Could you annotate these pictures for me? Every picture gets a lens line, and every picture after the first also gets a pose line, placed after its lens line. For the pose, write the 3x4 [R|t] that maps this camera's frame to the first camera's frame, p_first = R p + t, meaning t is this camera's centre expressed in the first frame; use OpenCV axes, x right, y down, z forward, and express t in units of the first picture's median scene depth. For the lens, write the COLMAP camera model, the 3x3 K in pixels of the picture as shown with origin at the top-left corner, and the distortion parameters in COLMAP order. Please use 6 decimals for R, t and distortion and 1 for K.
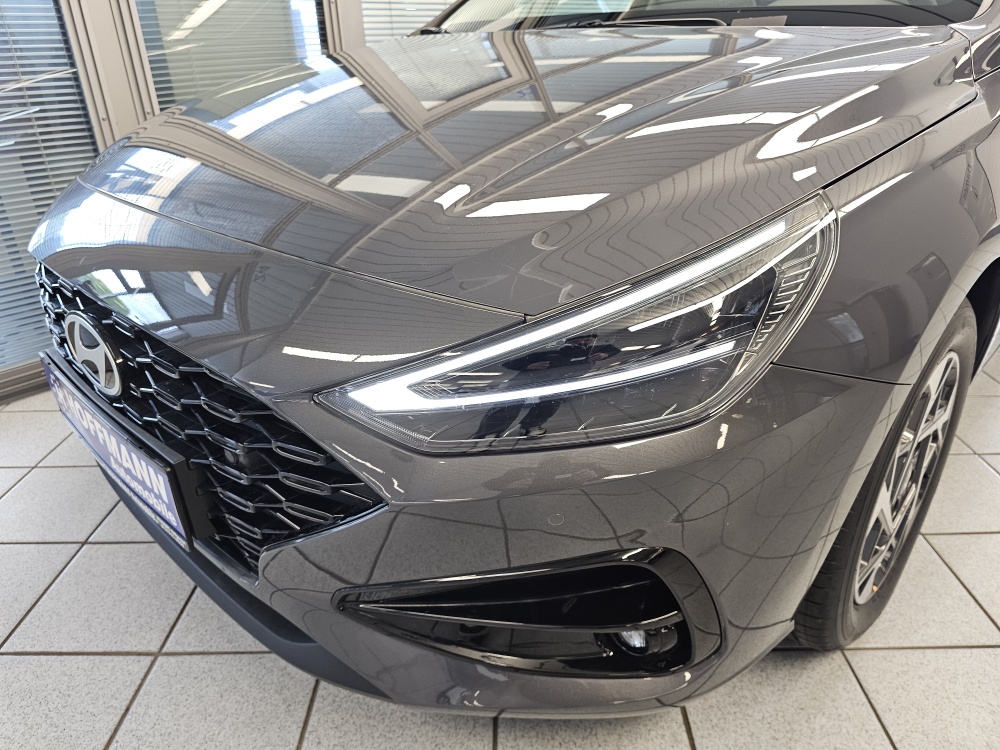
lens RADIAL K [[677.1, 0, 501.2], [0, 677.1, 392.6], [0, 0, 1]] dist [0.037961, -0.047194]
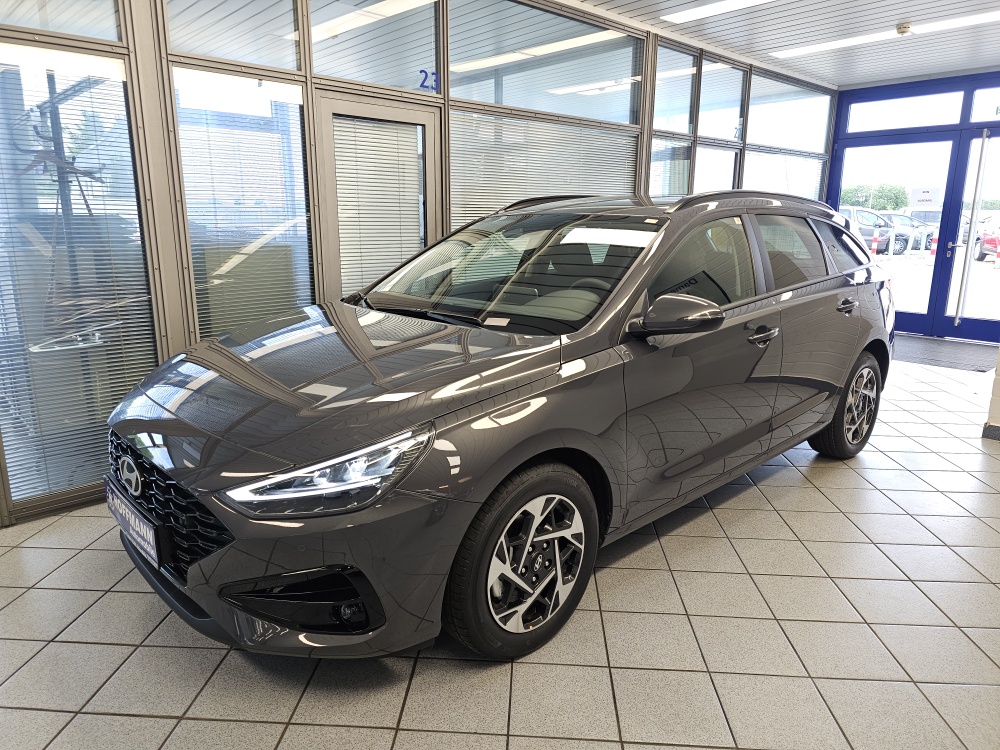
lens RADIAL K [[677.1, 0, 492.0], [0, 677.1, 377.4], [0, 0, 1]] dist [0.037961, -0.047194]
pose [[0.997698, 0.030690, -0.060466, 0.621258], [-0.044551, 0.968924, -0.243312, 0.109895], [0.051120, 0.245446, 0.968062, -1.037825]]
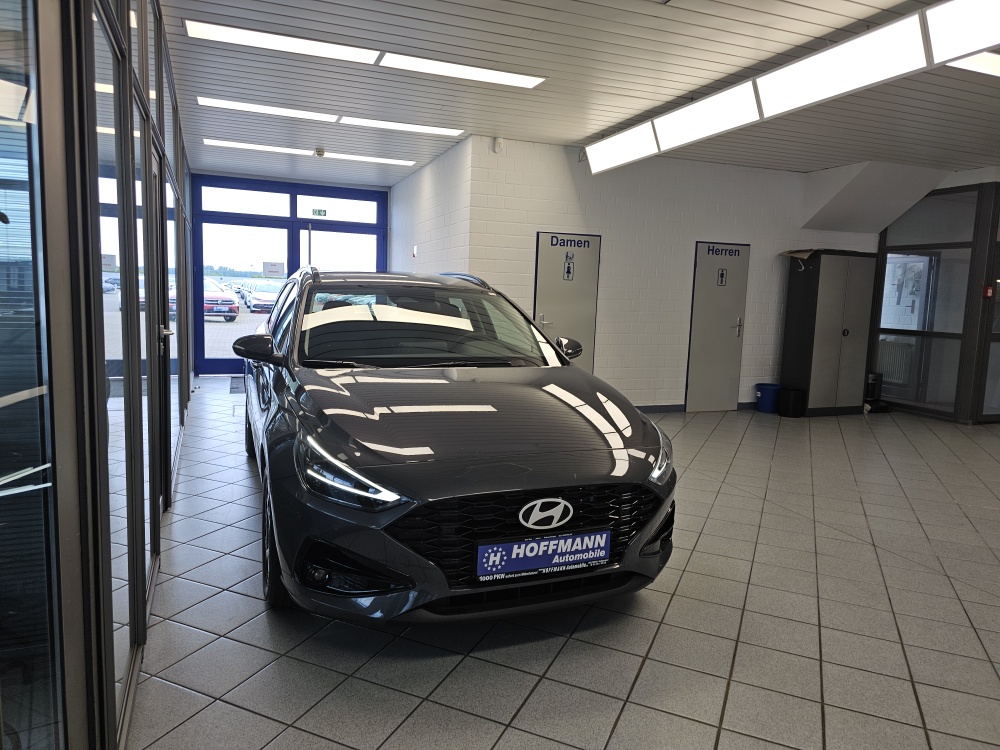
lens RADIAL K [[677.1, 0, 495.9], [0, 677.1, 376.6], [0, 0, 1]] dist [0.037961, -0.047194]
pose [[0.405937, -0.074305, 0.910876, -2.754995], [0.377413, 0.921360, -0.093036, -0.332028], [-0.832331, 0.381543, 0.402057, 0.005081]]
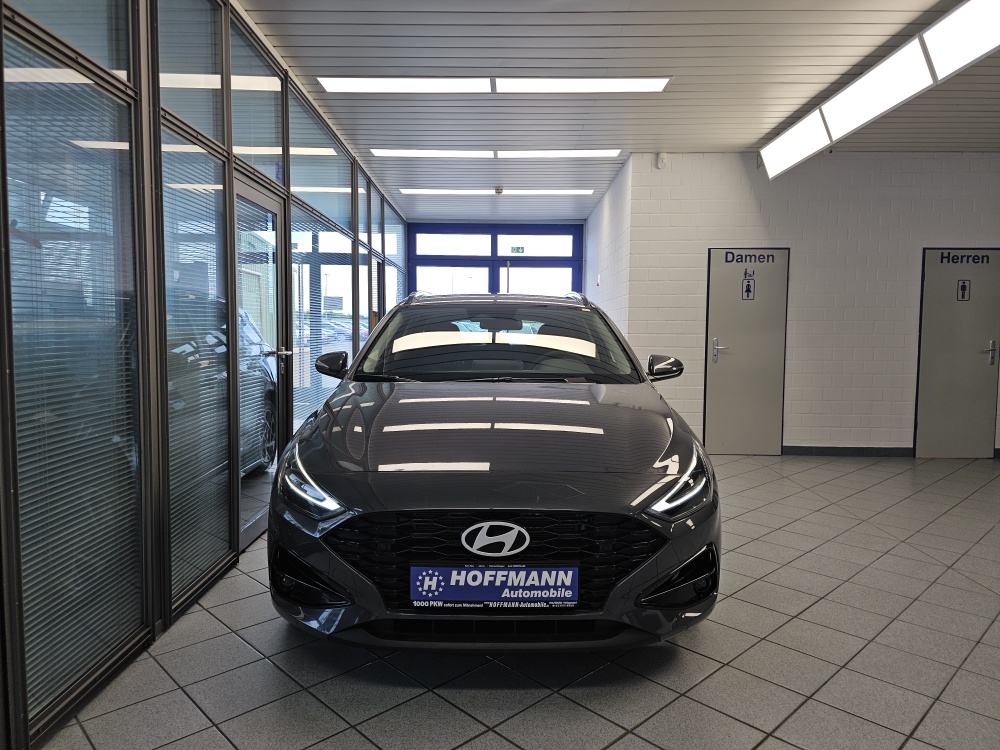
lens RADIAL K [[677.1, 0, 495.3], [0, 677.1, 376.6], [0, 0, 1]] dist [0.037961, -0.047194]
pose [[0.721117, -0.020346, 0.692515, -2.002221], [0.293897, 0.914158, -0.279177, 0.077771], [-0.627388, 0.404847, 0.665194, -0.591633]]
